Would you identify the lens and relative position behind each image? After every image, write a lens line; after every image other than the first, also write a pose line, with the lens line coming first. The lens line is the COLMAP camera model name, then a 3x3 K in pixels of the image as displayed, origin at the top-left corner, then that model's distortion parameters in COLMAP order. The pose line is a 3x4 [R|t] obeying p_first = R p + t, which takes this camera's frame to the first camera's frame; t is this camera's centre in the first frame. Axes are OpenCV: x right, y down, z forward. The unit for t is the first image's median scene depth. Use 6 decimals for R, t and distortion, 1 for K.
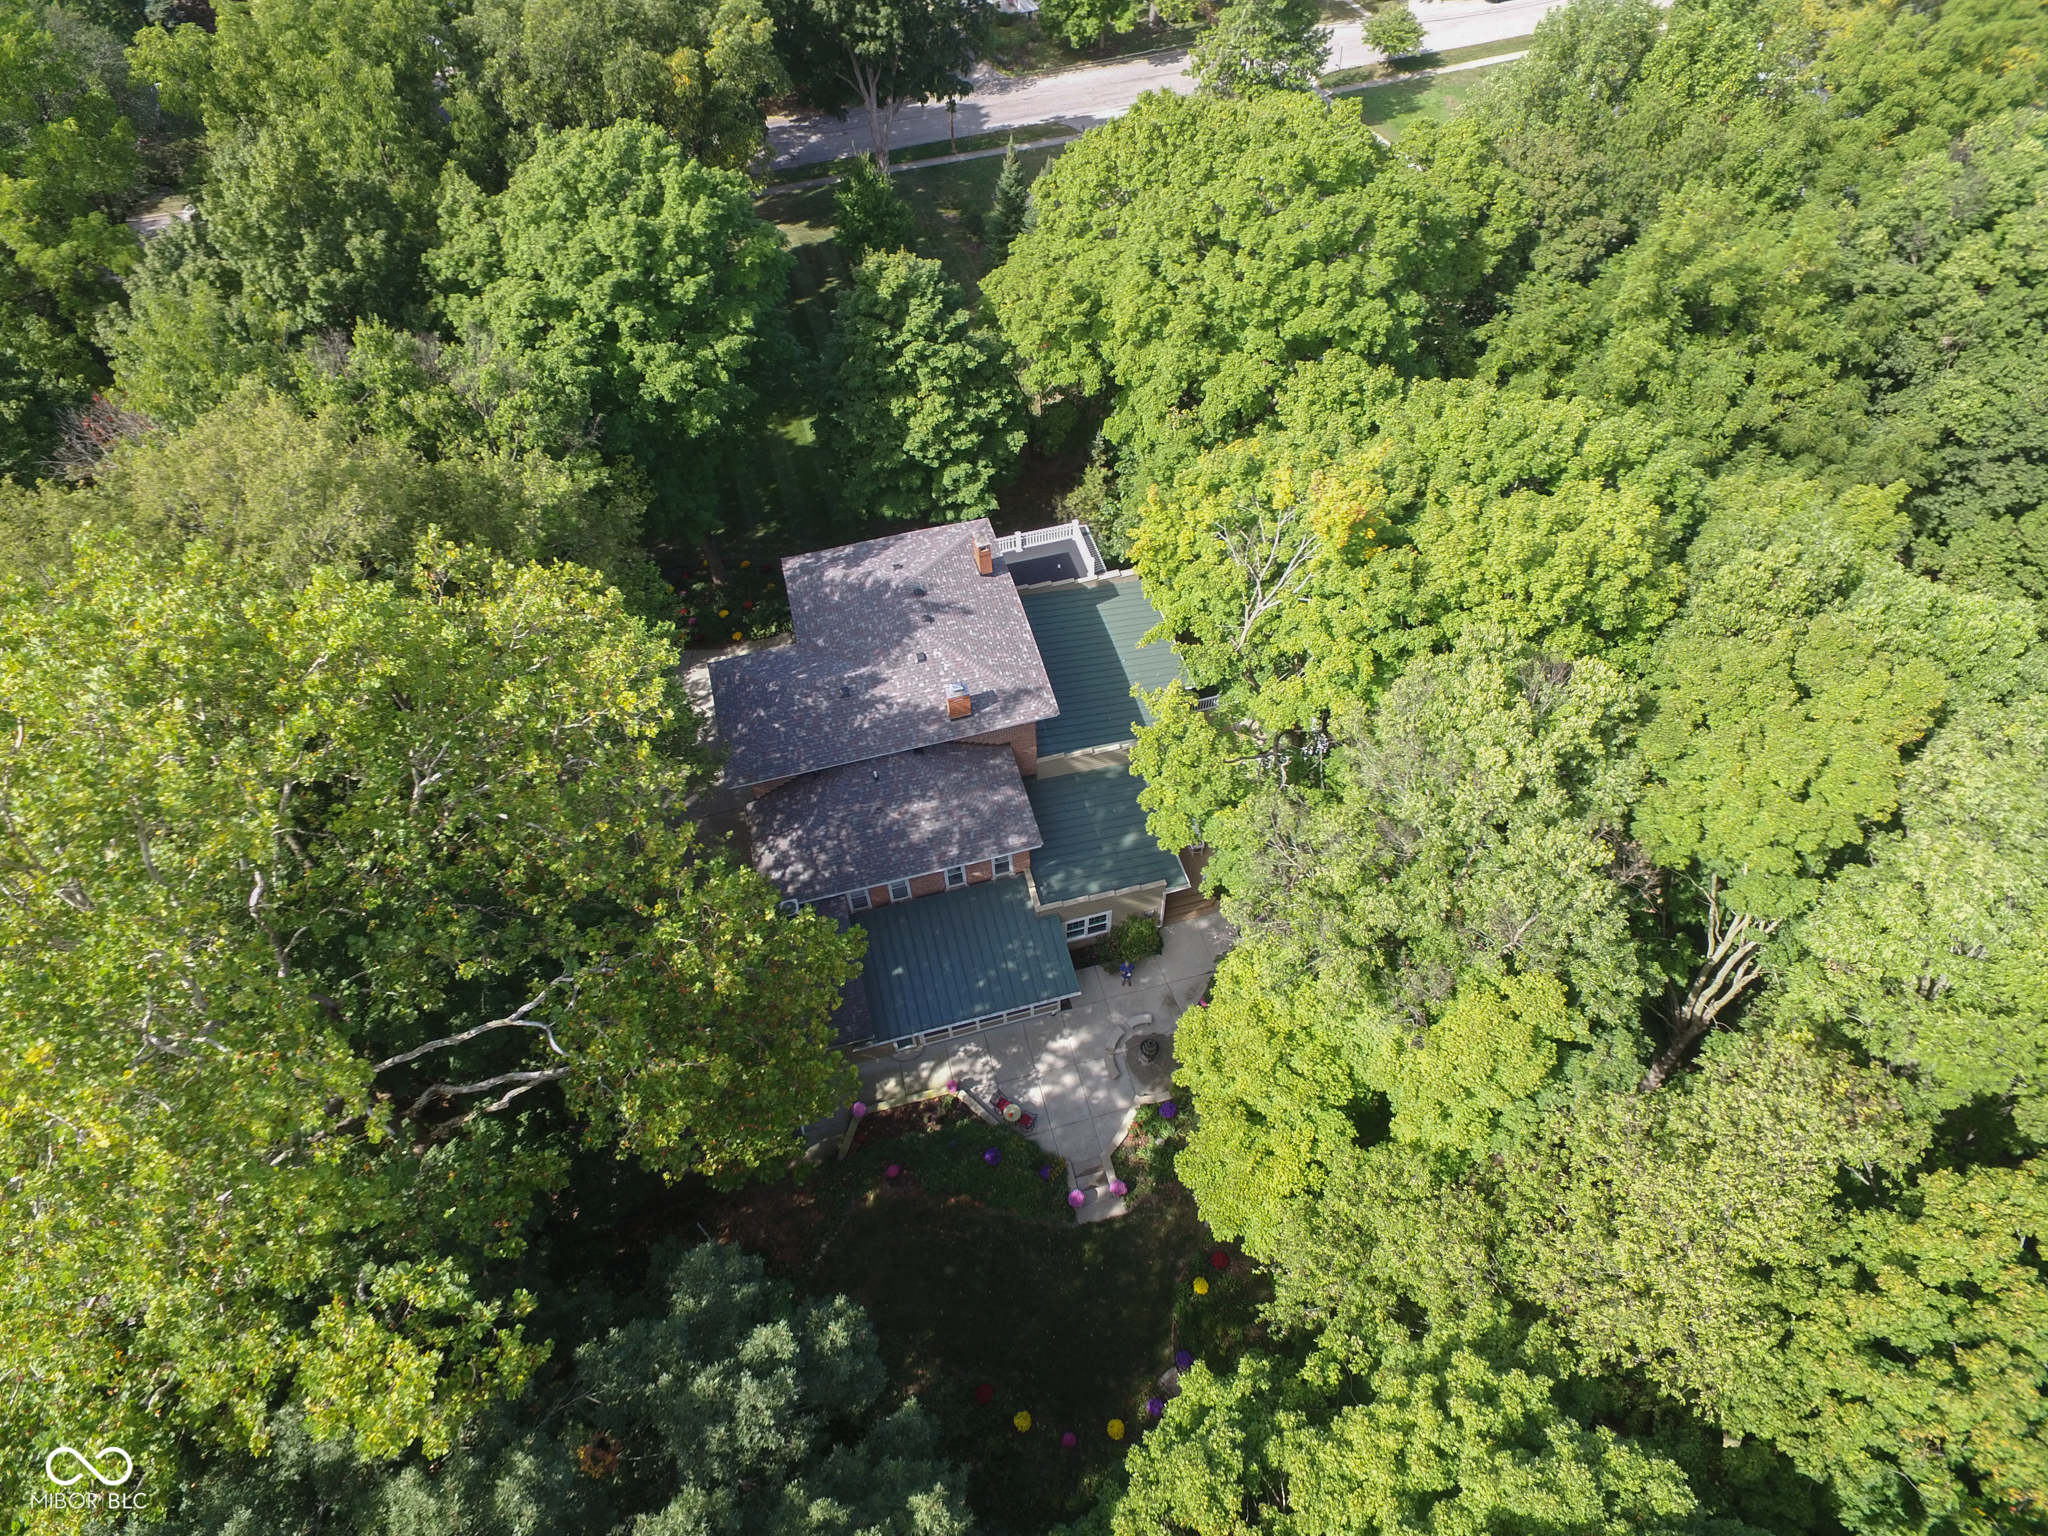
lens RADIAL K [[1200.1, 0, 1018.6], [0, 1200.1, 744.8], [0, 0, 1]] dist [-0.015182, 0.027948]
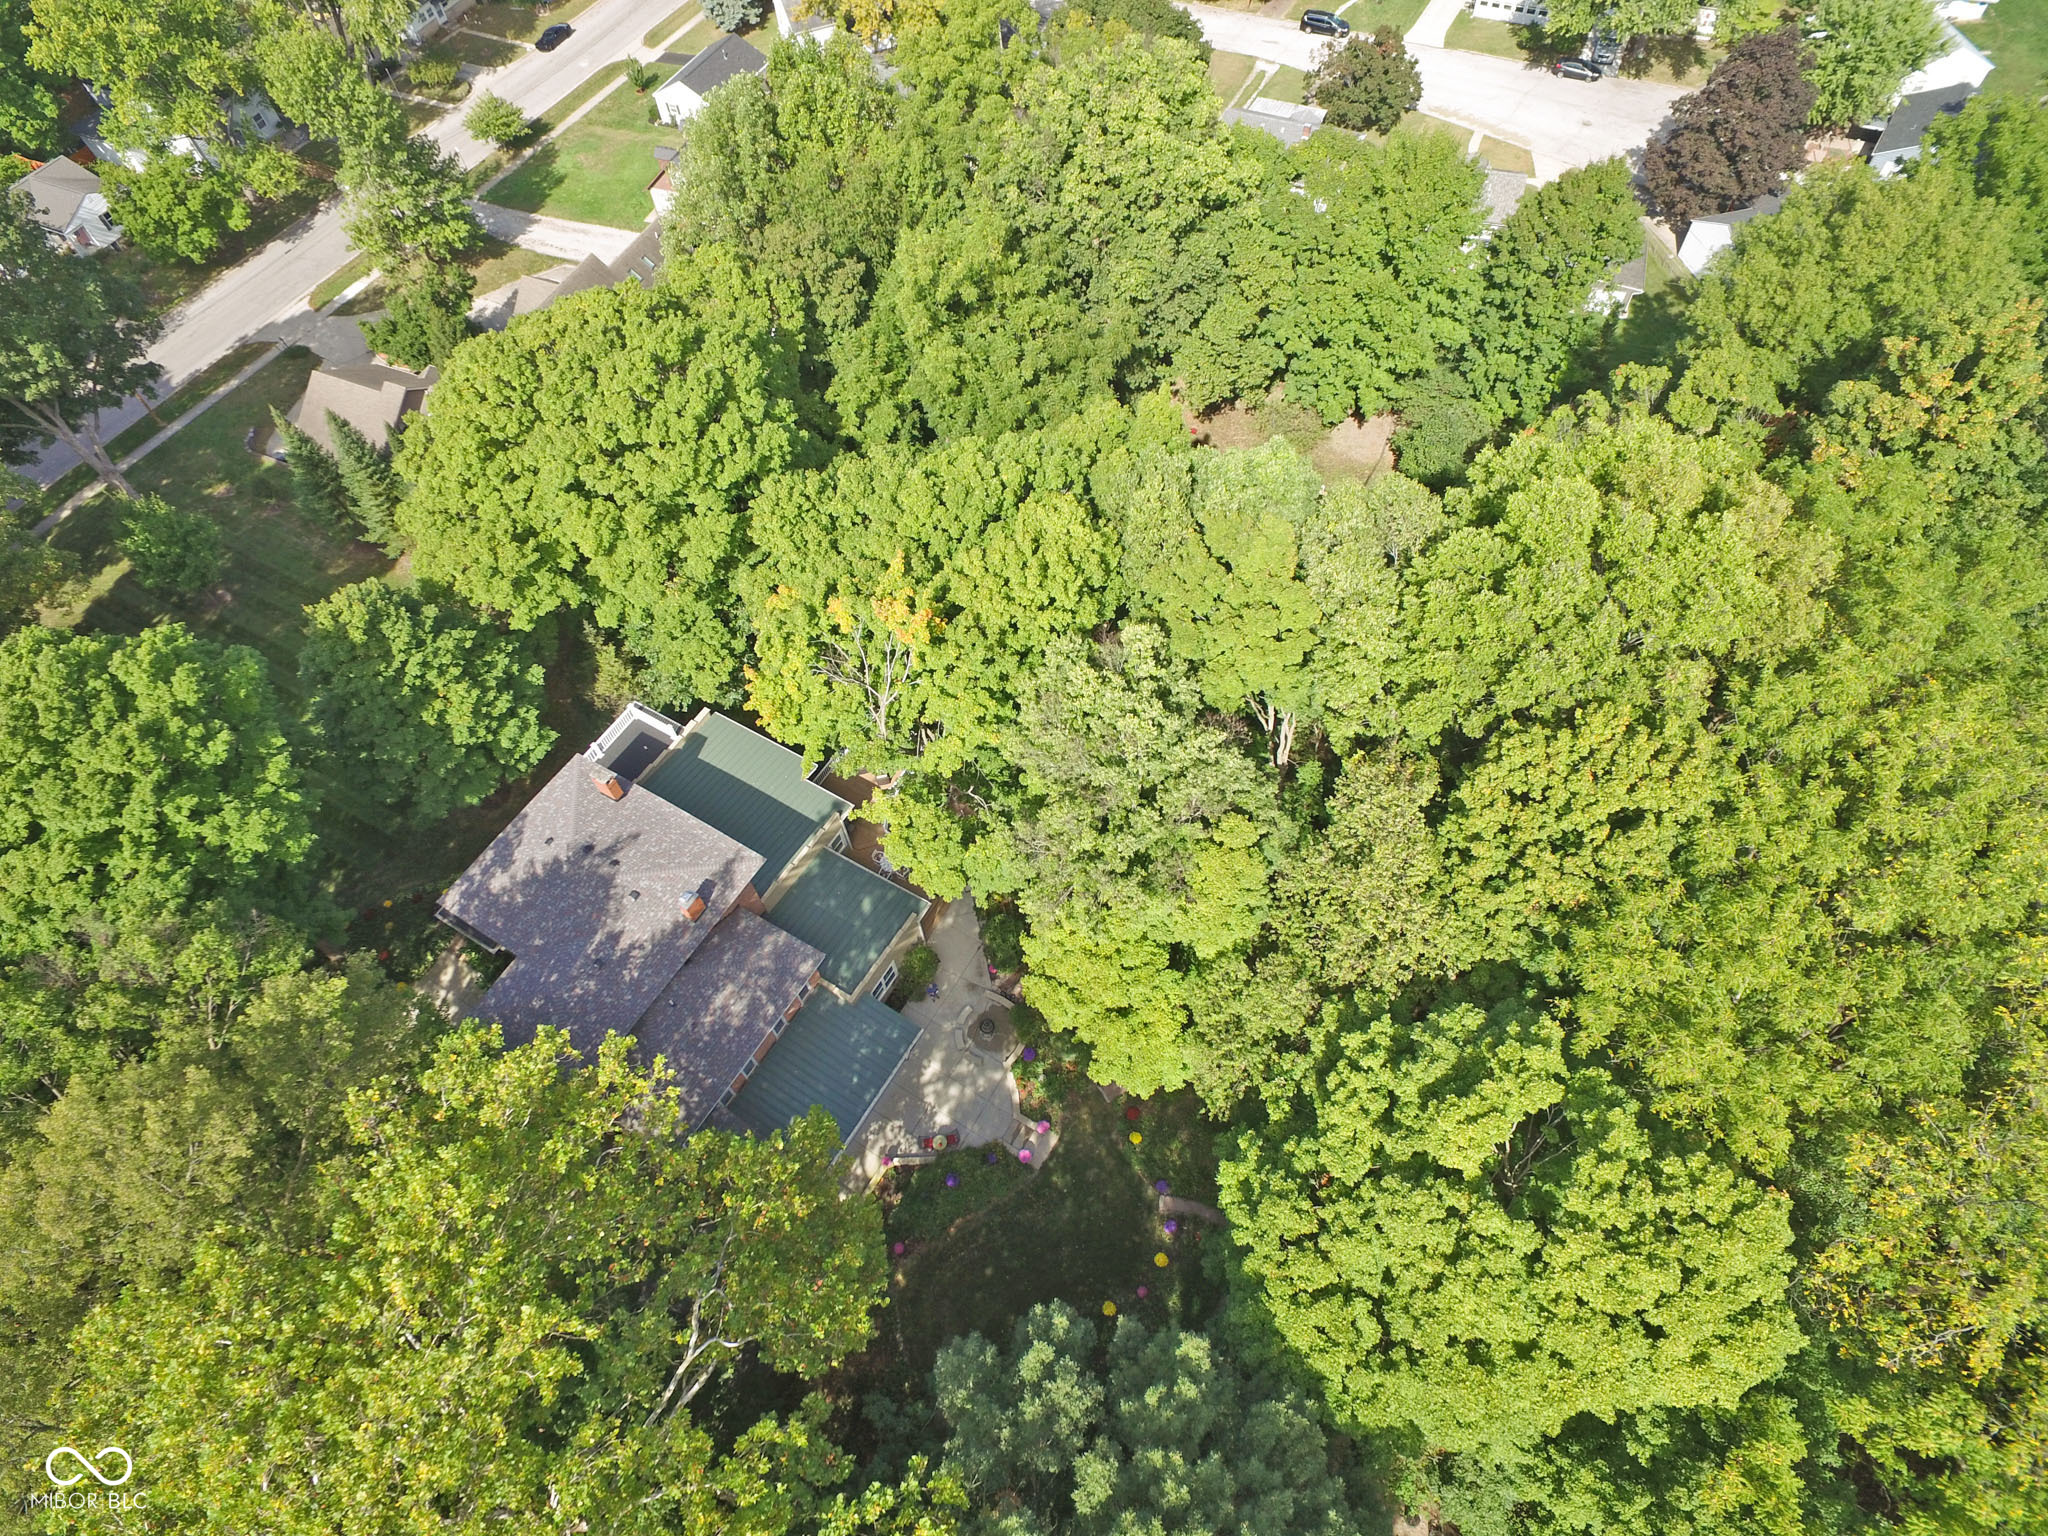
lens RADIAL K [[1200.1, 0, 1018.6], [0, 1200.1, 744.8], [0, 0, 1]] dist [-0.015182, 0.027948]
pose [[0.720507, -0.579674, 0.380587, -0.170860], [0.565916, 0.808711, 0.160390, -0.165718], [-0.400760, 0.099818, 0.910729, -0.179215]]
